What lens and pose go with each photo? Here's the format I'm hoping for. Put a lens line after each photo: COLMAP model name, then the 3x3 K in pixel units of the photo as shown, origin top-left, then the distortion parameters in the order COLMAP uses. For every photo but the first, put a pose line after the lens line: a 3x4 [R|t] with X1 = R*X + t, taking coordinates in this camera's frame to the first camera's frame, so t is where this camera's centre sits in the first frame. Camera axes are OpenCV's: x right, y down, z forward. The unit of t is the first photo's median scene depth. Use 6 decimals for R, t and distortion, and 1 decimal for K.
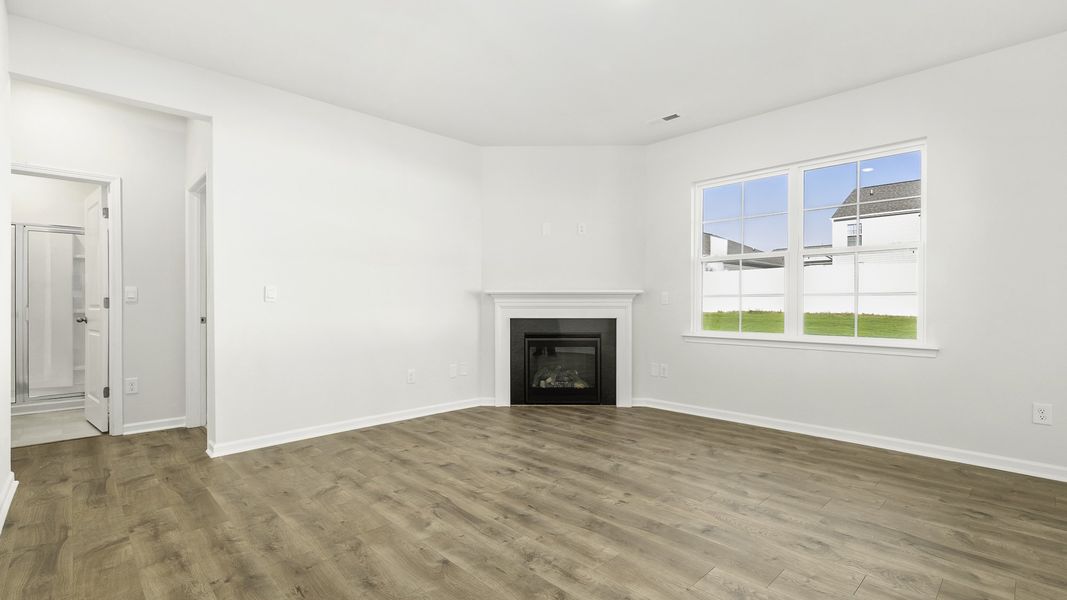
lens RADIAL K [[478.2, 0, 530.3], [0, 478.2, 302.7], [0, 0, 1]] dist [0.002849, 0.000606]
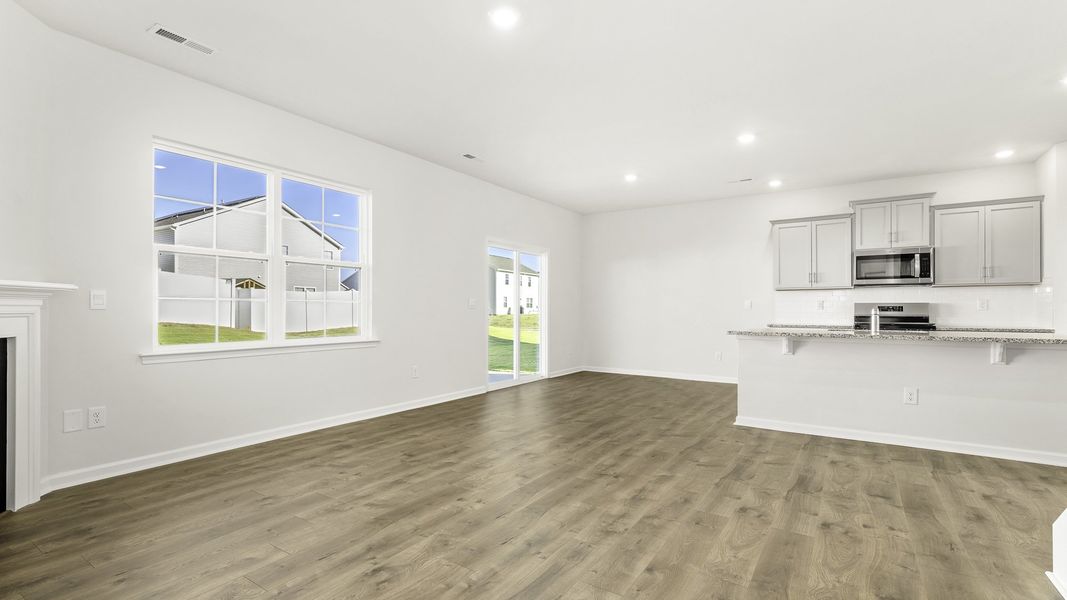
lens RADIAL K [[478.2, 0, 527.0], [0, 478.2, 306.8], [0, 0, 1]] dist [0.002849, 0.000606]
pose [[-0.208335, 0.004402, 0.978048, -0.670005], [-0.005231, 0.999971, -0.005615, 0.000294], [-0.978043, -0.006286, -0.208306, 0.888313]]
